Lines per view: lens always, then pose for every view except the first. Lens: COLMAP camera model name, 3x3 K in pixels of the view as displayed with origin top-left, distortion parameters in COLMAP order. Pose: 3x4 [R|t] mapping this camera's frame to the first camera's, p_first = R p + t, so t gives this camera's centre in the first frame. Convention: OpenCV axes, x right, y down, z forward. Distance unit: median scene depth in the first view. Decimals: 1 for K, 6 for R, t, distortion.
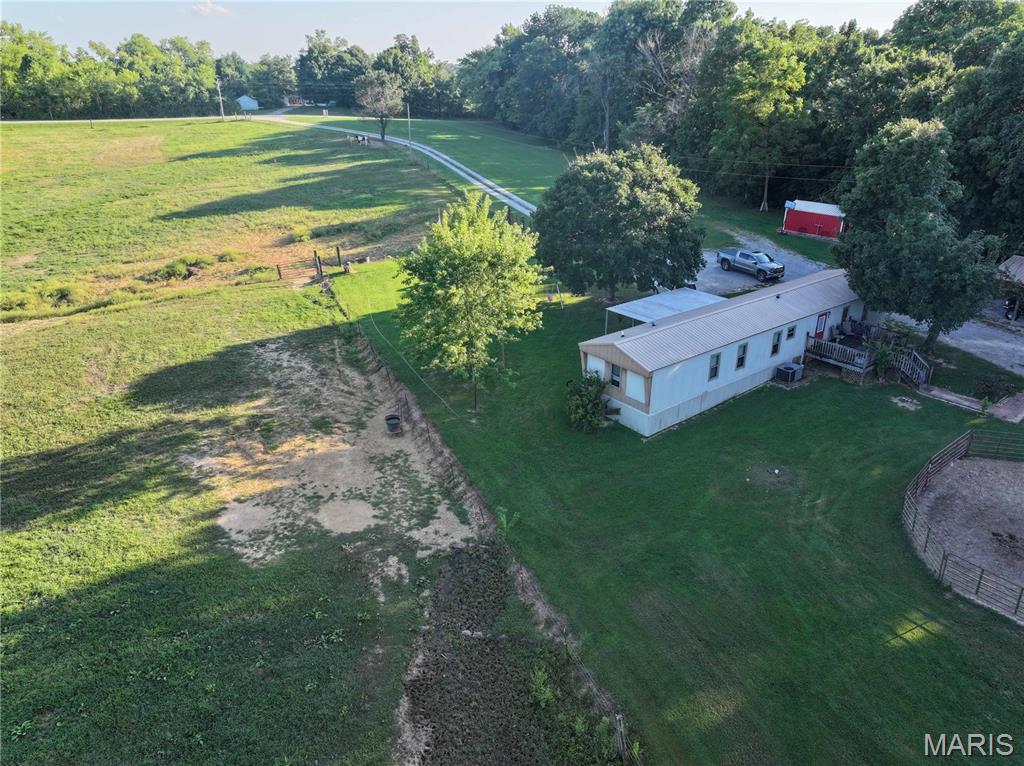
lens RADIAL K [[719.5, 0, 514.2], [0, 719.5, 380.5], [0, 0, 1]] dist [-0.003007, 0.020883]
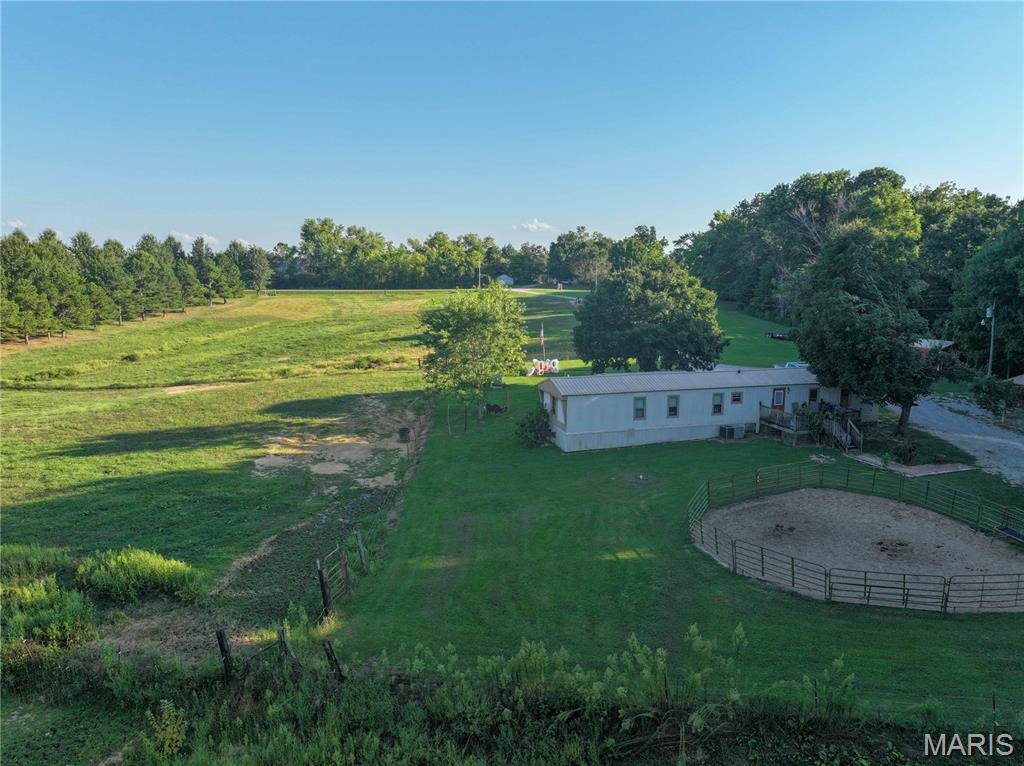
lens RADIAL K [[715.9, 0, 517.2], [0, 715.9, 386.4], [0, 0, 1]] dist [0.003402, 0.006925]
pose [[0.925778, 0.059461, -0.373362, 0.133527], [-0.150325, 0.964028, -0.219210, 0.060080], [0.346896, 0.259066, 0.901414, -0.042351]]
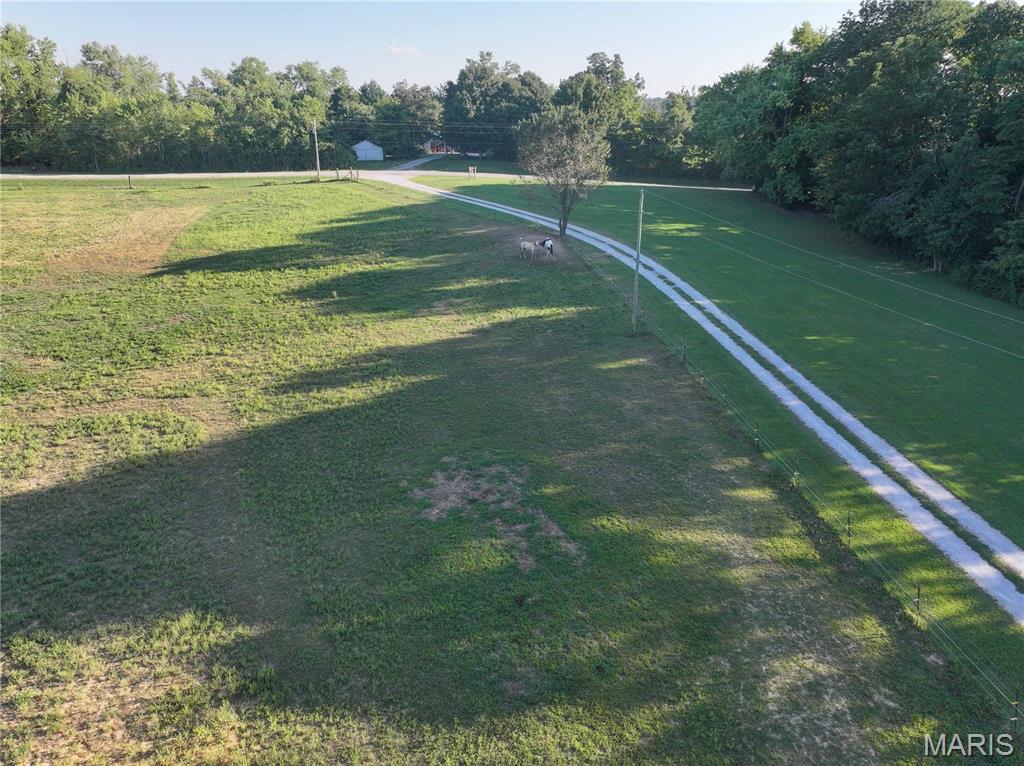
lens RADIAL K [[719.5, 0, 514.2], [0, 719.5, 380.5], [0, 0, 1]] dist [-0.003007, 0.020883]
pose [[0.975682, 0.084122, -0.202404, -0.092912], [-0.092657, 0.995149, -0.033050, -0.190911], [0.198642, 0.051000, 0.978744, 0.444265]]
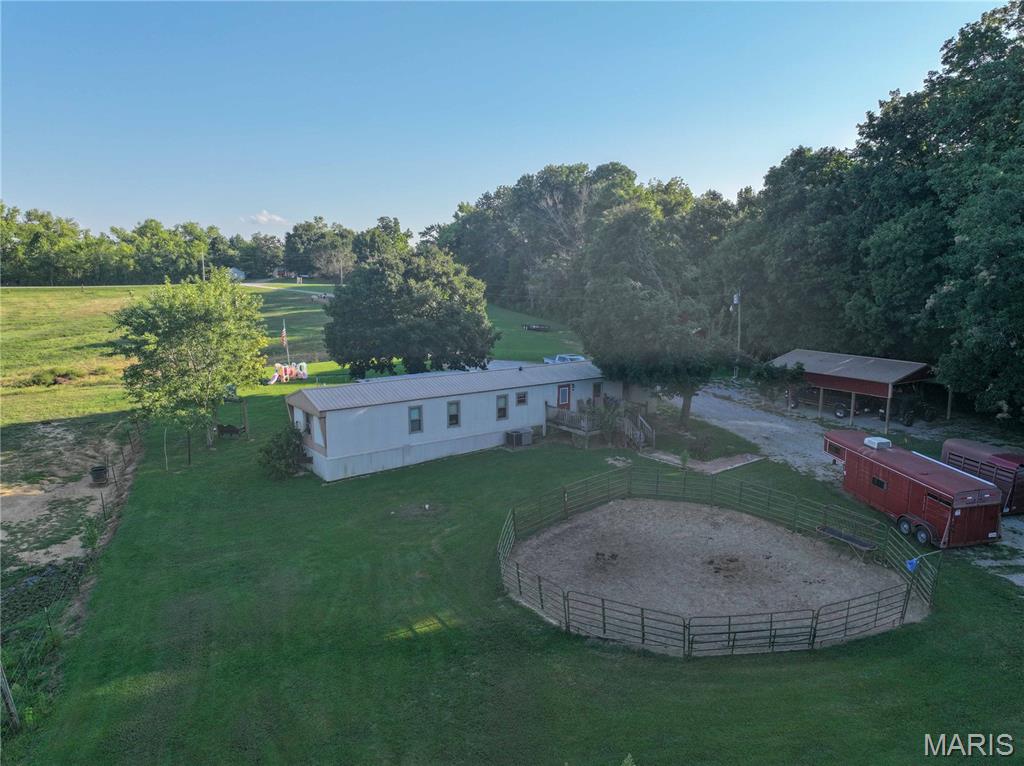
lens RADIAL K [[717.8, 0, 515.5], [0, 717.8, 383.0], [0, 0, 1]] dist [0.000866, 0.007430]
pose [[0.999334, 0.004175, -0.036249, 0.113399], [-0.012972, 0.969185, -0.245994, 0.044247], [0.034105, 0.246300, 0.968593, 0.003824]]
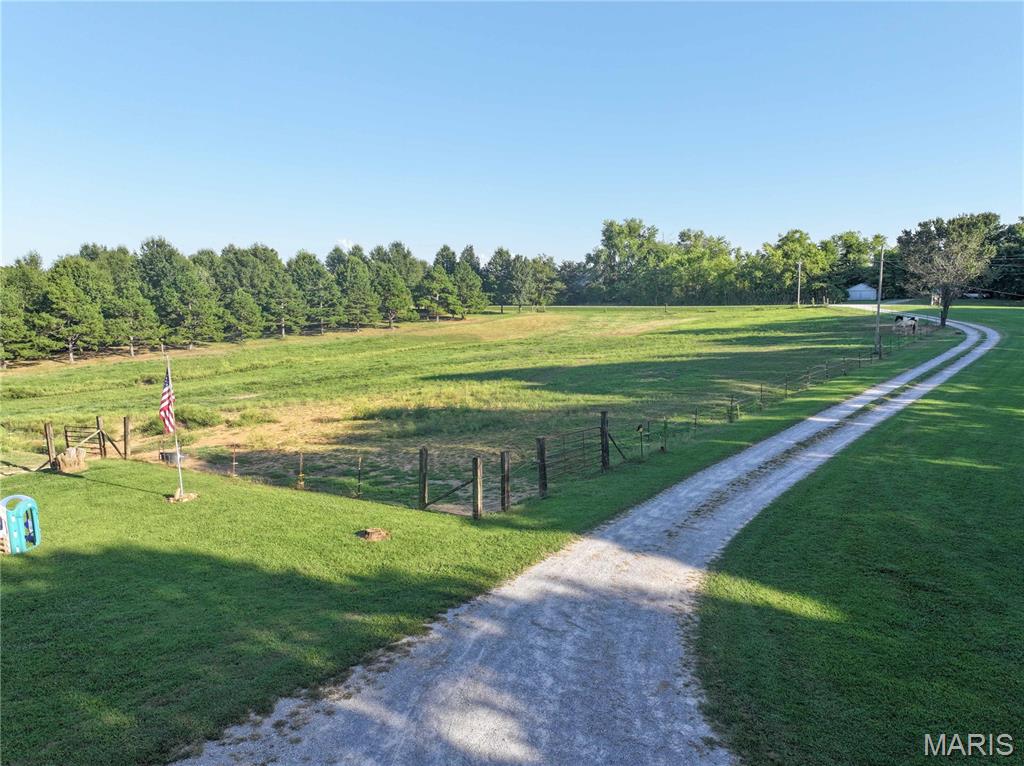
lens RADIAL K [[715.9, 0, 517.2], [0, 715.9, 386.4], [0, 0, 1]] dist [0.003402, 0.006925]
pose [[0.529328, 0.101009, -0.842383, 0.123406], [-0.334820, 0.937171, -0.098015, -0.102815], [0.779556, 0.333929, 0.529890, 0.391890]]
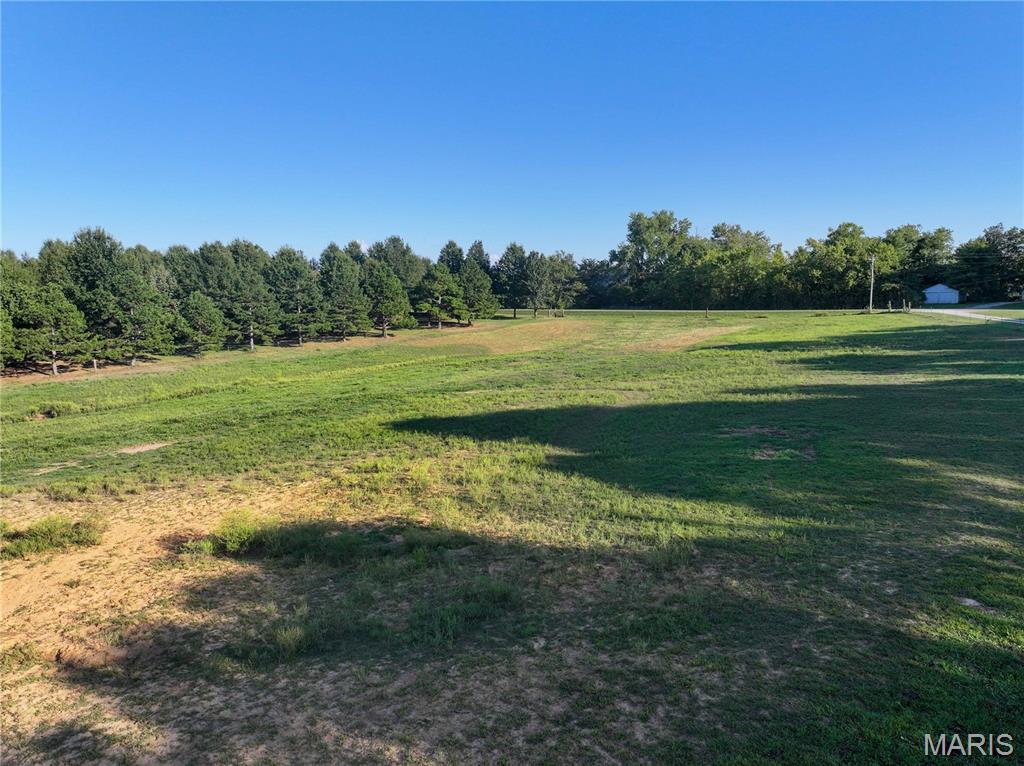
lens RADIAL K [[717.8, 0, 515.5], [0, 717.8, 383.0], [0, 0, 1]] dist [0.000866, 0.007430]
pose [[0.511544, 0.097688, -0.853686, 0.005225], [-0.339162, 0.935802, -0.096147, -0.134112], [0.789488, 0.338721, 0.511836, 0.455631]]
